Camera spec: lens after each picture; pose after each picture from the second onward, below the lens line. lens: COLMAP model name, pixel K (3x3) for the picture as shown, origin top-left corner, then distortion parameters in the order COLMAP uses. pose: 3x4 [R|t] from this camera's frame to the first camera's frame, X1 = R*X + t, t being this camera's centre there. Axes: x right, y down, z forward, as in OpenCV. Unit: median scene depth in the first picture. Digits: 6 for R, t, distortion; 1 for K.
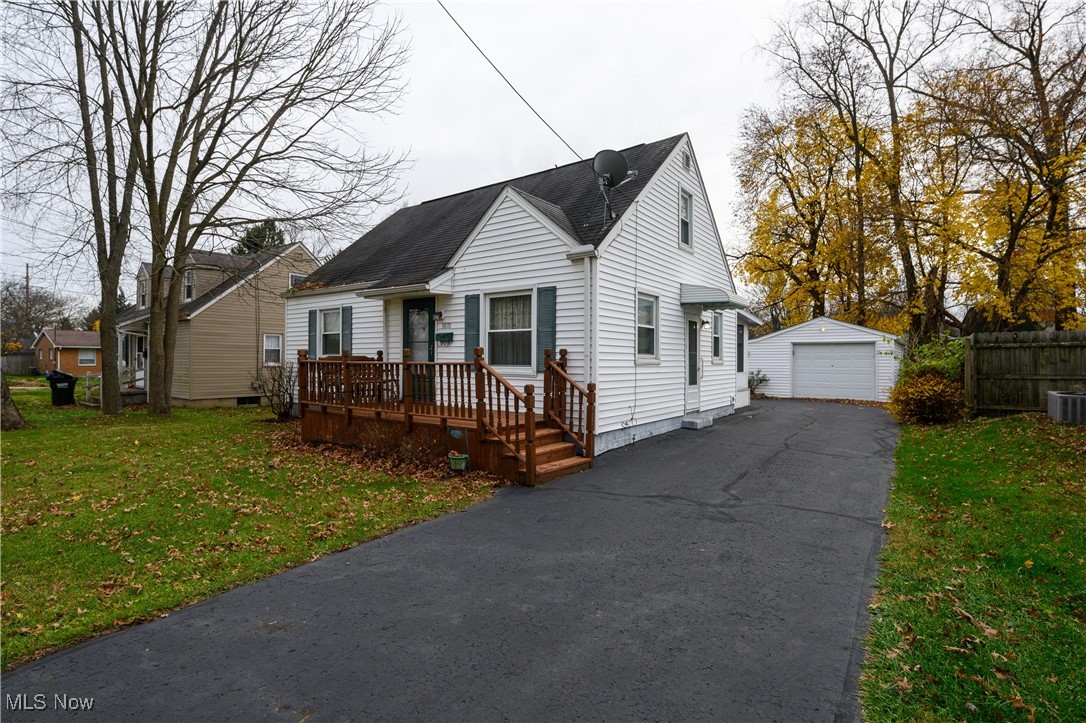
lens RADIAL K [[505.6, 0, 549.0], [0, 505.6, 360.2], [0, 0, 1]] dist [-0.002595, 0.000618]
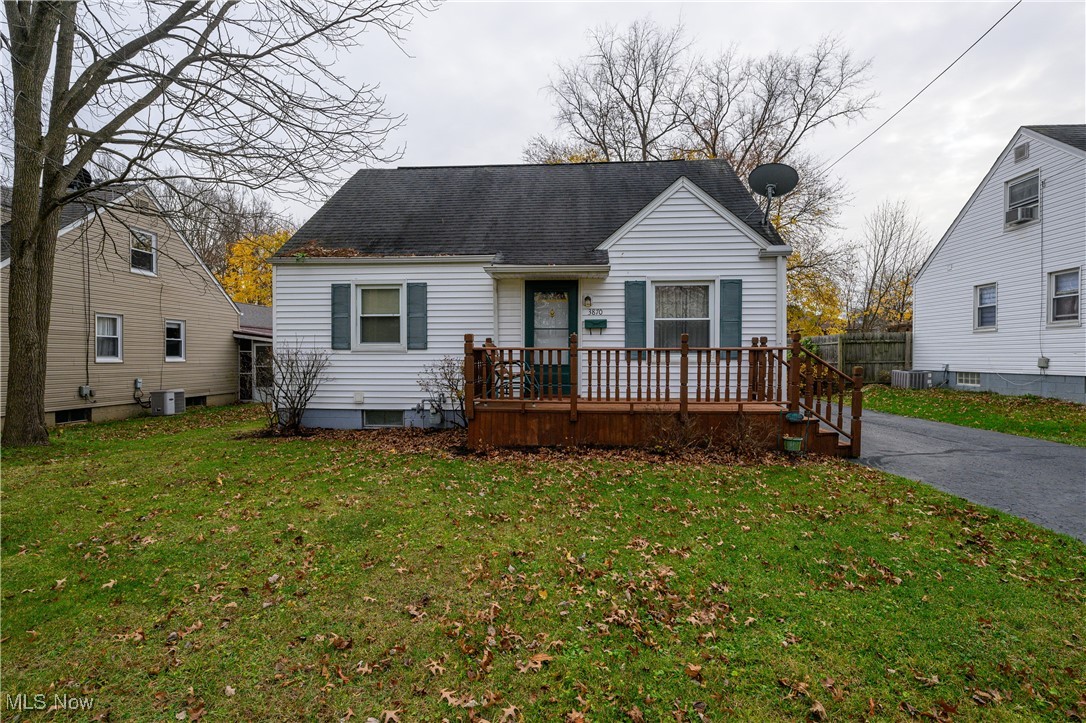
lens RADIAL K [[471.0, 0, 553.1], [0, 471.0, 363.3], [0, 0, 1]] dist [-0.001327, 0.000269]
pose [[0.850119, -0.011536, 0.526464, -0.660961], [0.005207, 0.999895, 0.013502, 0.013556], [-0.526565, -0.008737, 0.850090, 0.269338]]
